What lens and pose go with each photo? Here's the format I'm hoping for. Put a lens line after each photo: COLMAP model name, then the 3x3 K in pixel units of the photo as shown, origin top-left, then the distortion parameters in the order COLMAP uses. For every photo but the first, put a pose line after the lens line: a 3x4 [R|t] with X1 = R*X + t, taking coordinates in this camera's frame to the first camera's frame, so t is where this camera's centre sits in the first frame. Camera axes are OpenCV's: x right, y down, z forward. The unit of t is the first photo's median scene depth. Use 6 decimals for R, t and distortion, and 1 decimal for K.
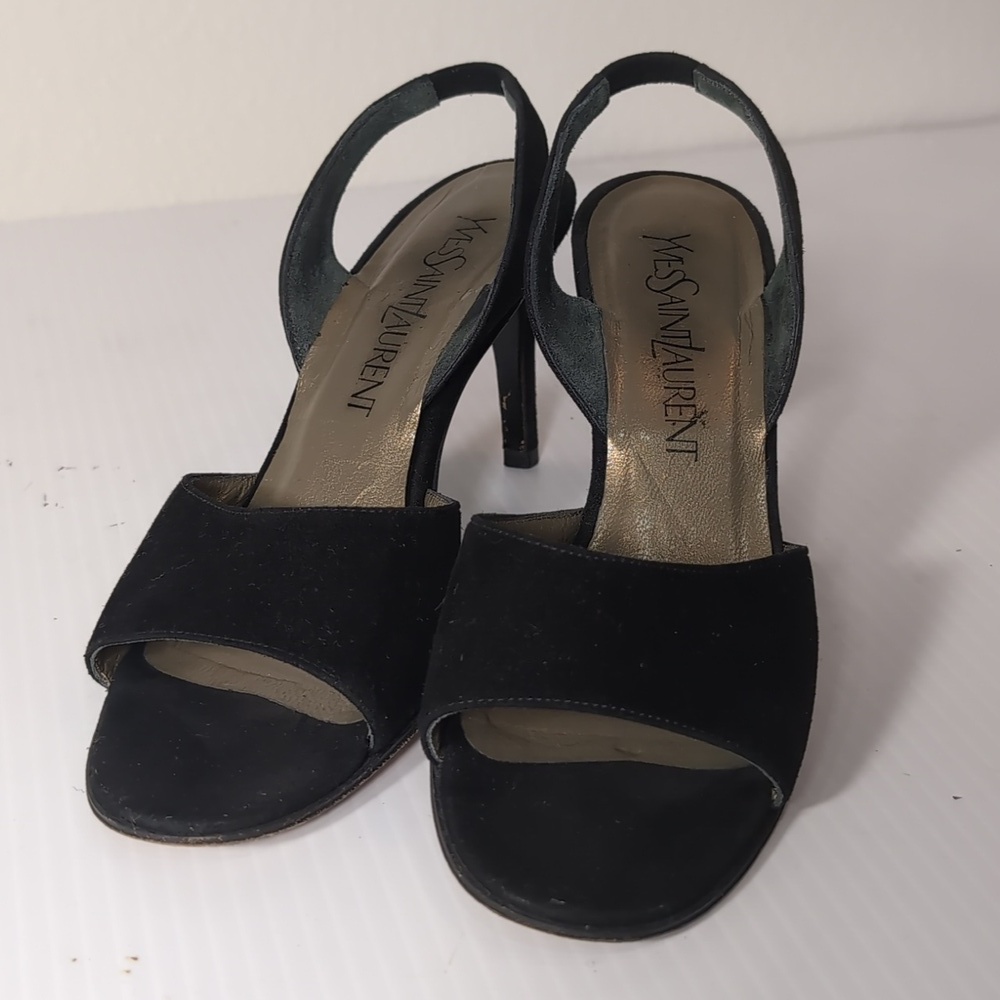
lens RADIAL K [[1721.3, 0, 500.0], [0, 1721.3, 500.0], [0, 0, 1]] dist [0.292785, -1.651837]
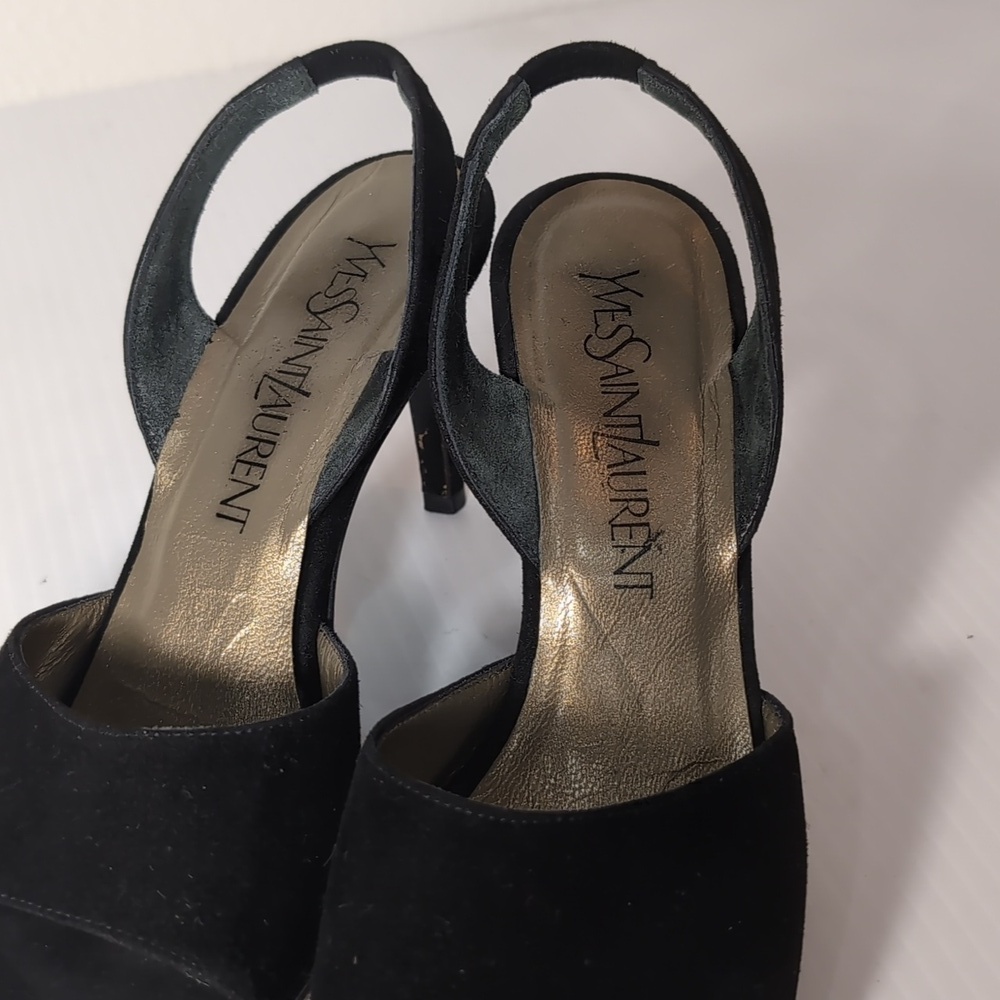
lens RADIAL K [[1721.3, 0, 500.0], [0, 1721.3, 500.0], [0, 0, 1]] dist [0.292785, -1.651837]
pose [[0.999139, -0.038898, 0.014439, 0.031379], [0.035782, 0.983963, 0.174746, -0.195874], [-0.021005, -0.174079, 0.984508, 0.207503]]
